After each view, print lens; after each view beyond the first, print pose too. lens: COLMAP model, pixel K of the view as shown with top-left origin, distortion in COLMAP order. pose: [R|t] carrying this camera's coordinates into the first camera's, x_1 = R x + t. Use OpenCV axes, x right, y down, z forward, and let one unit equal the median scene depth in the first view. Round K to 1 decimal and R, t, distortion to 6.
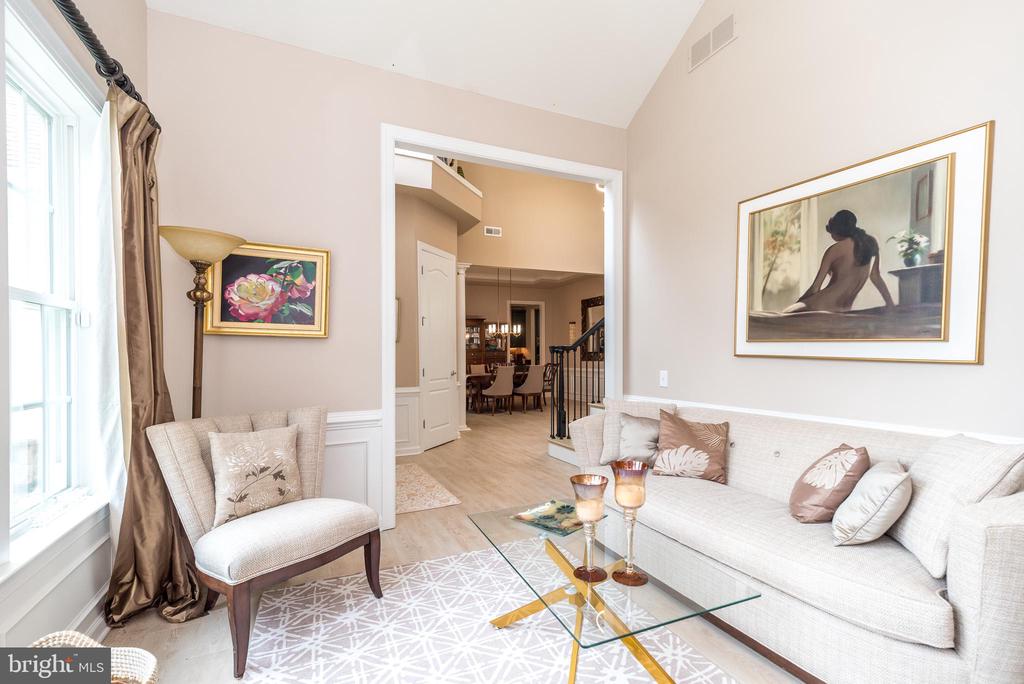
lens RADIAL K [[441.9, 0, 510.3], [0, 441.9, 344.3], [0, 0, 1]] dist [0.014654, 0.000110]
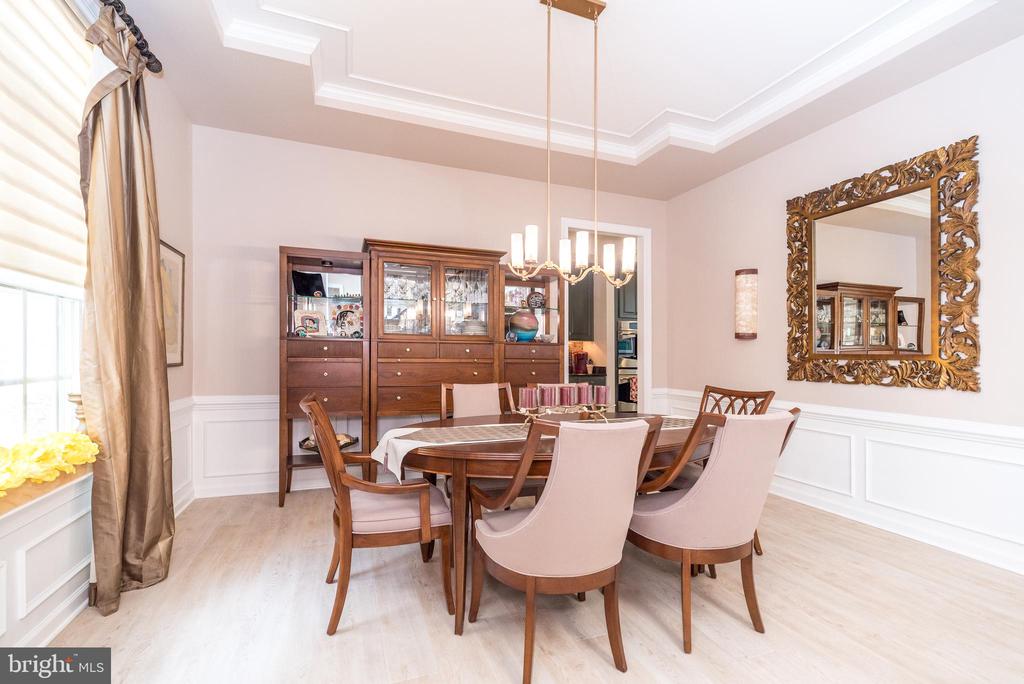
lens RADIAL K [[448.0, 0, 511.6], [0, 448.0, 341.3], [0, 0, 1]] dist [0.004265, 0.000240]
pose [[0.997255, 0.022504, -0.070542, -0.025313], [-0.022888, 0.999727, -0.004644, 0.014793], [0.070418, 0.006246, 0.997498, 0.626702]]
